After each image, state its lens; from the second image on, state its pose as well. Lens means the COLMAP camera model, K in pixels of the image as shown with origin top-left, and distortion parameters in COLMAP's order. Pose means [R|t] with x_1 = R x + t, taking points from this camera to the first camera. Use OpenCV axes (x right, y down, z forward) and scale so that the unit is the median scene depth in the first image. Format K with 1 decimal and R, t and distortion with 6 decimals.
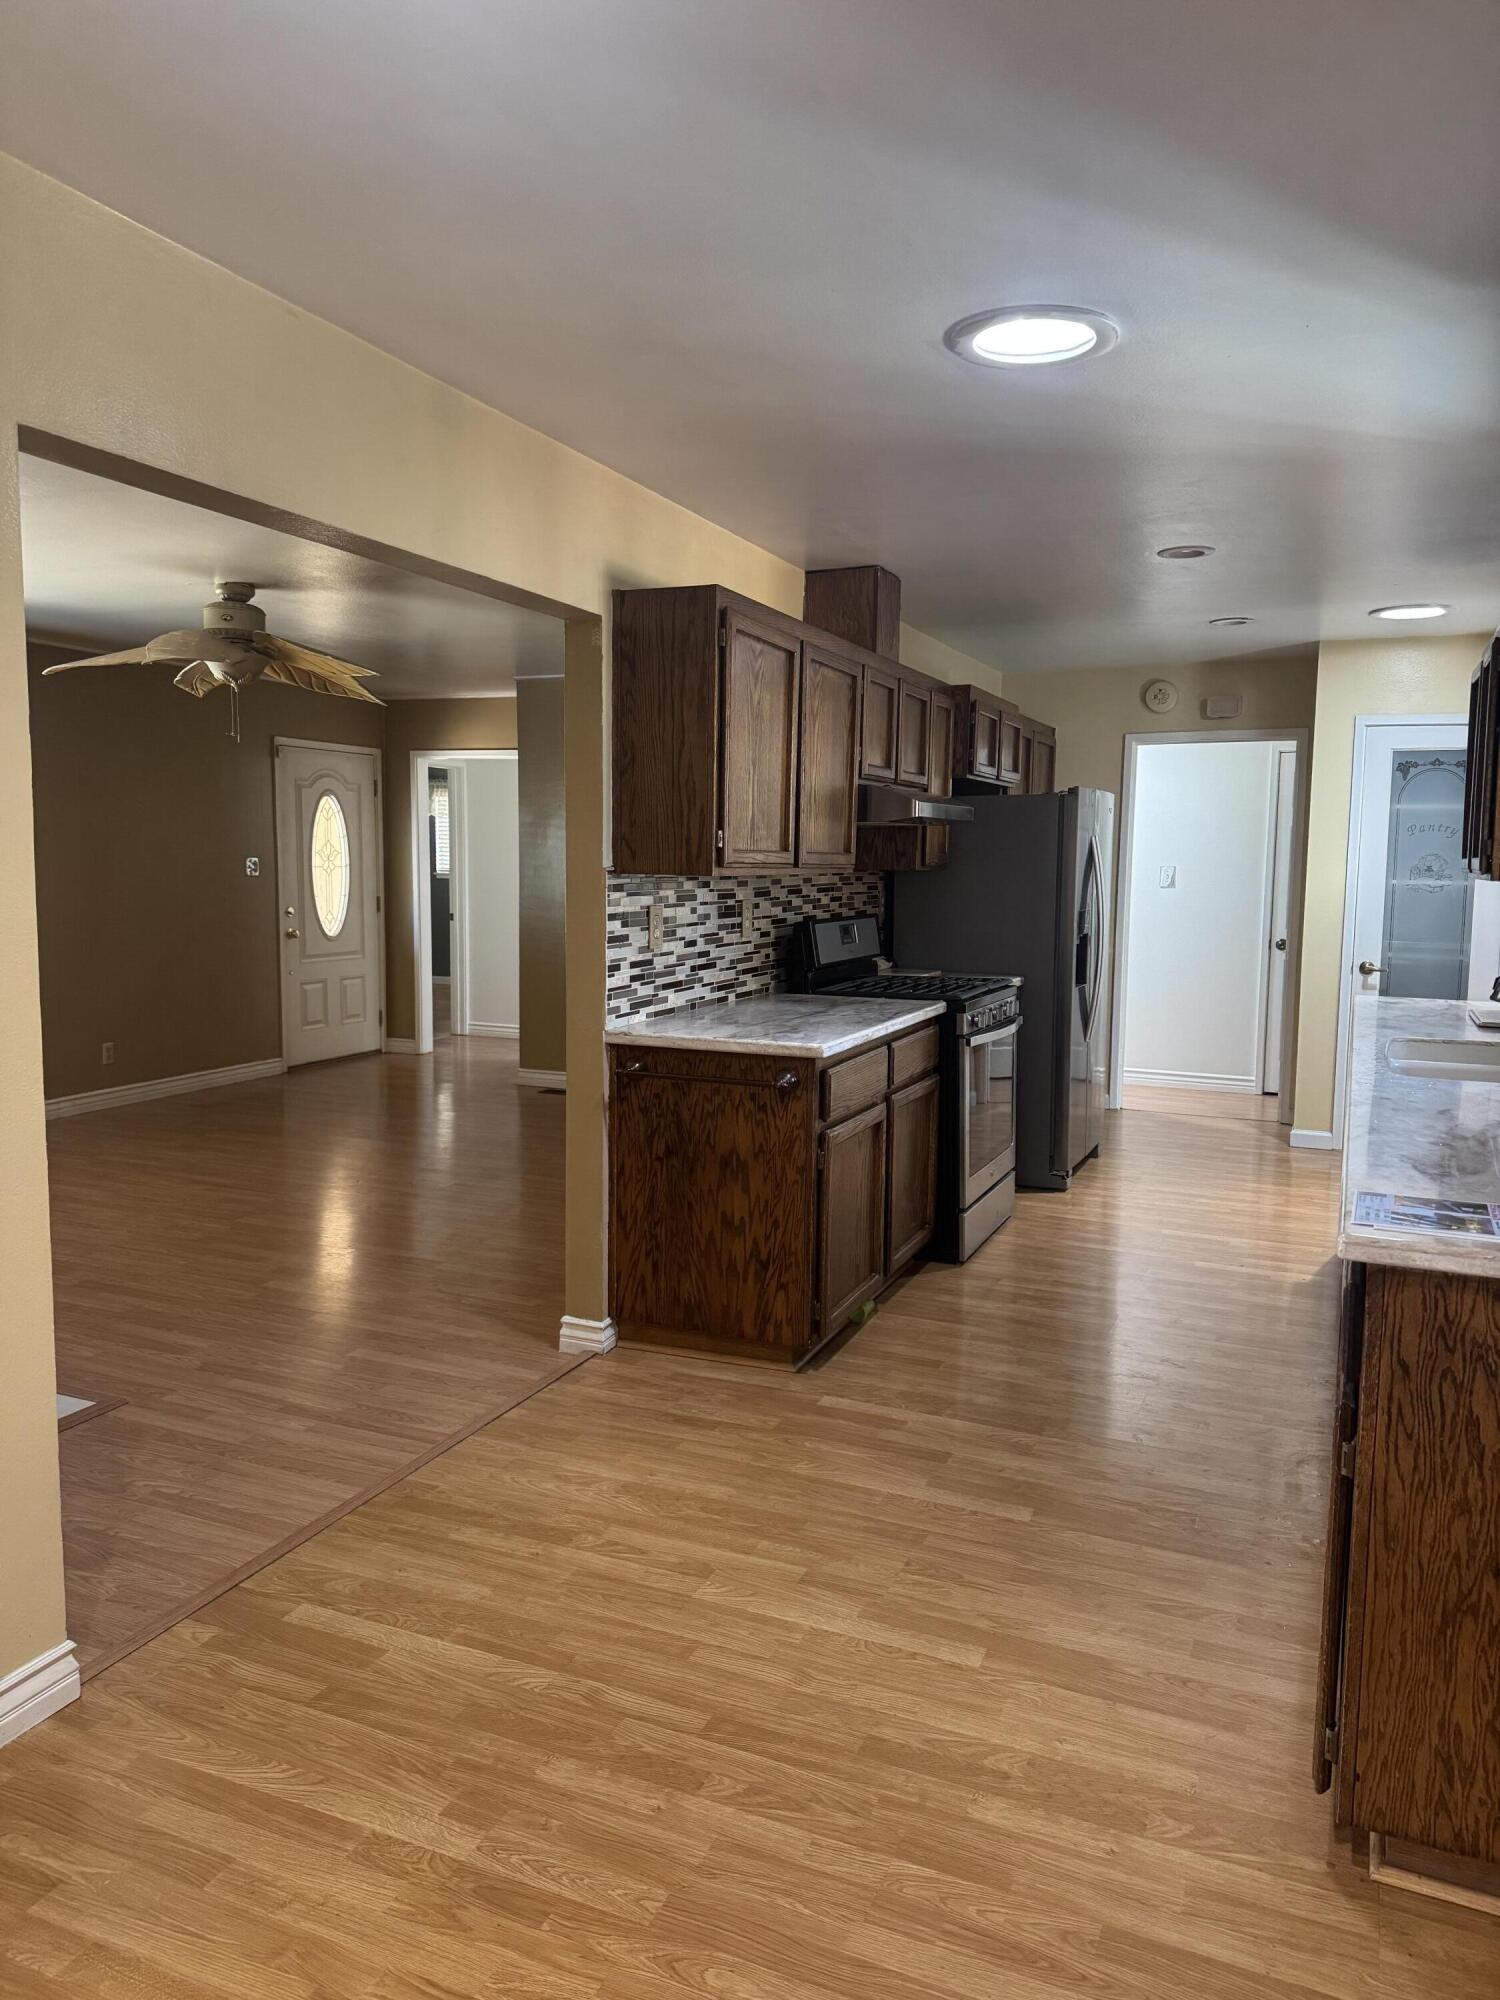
lens RADIAL K [[1418.9, 0, 749.5], [0, 1418.9, 1011.3], [0, 0, 1]] dist [0.176427, -0.156613]
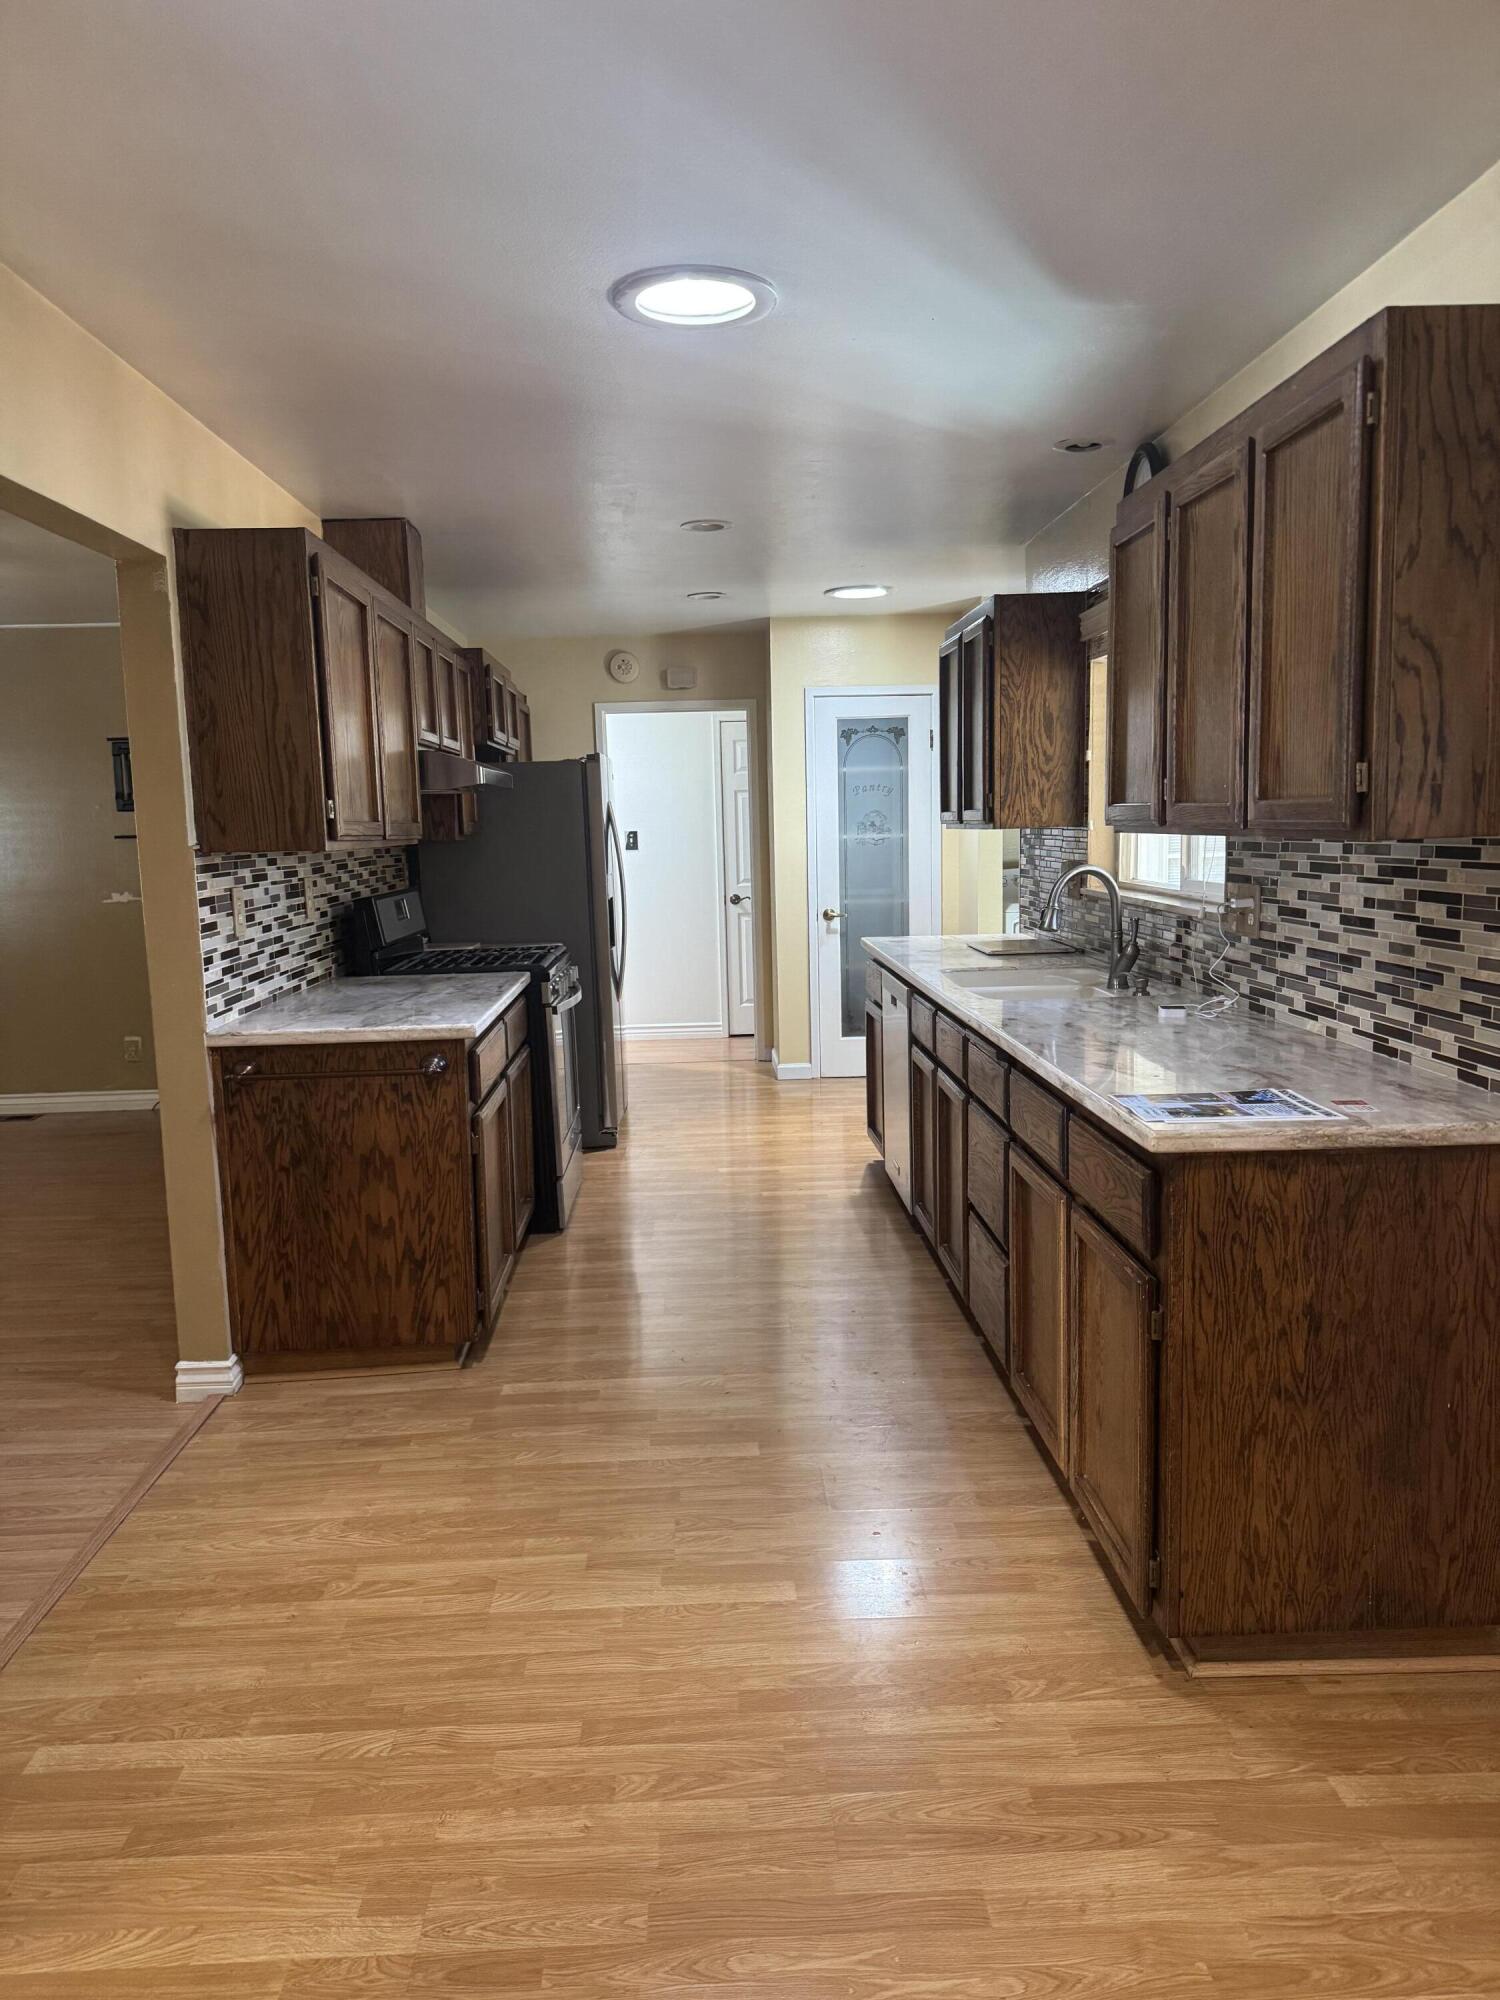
lens RADIAL K [[1414.4, 0, 742.4], [0, 1414.4, 1023.2], [0, 0, 1]] dist [0.080939, -0.028782]
pose [[0.907497, -0.097437, 0.408601, -0.164459], [0.085795, 0.995214, 0.046775, -0.005144], [-0.411203, -0.007392, 0.911514, 0.061600]]
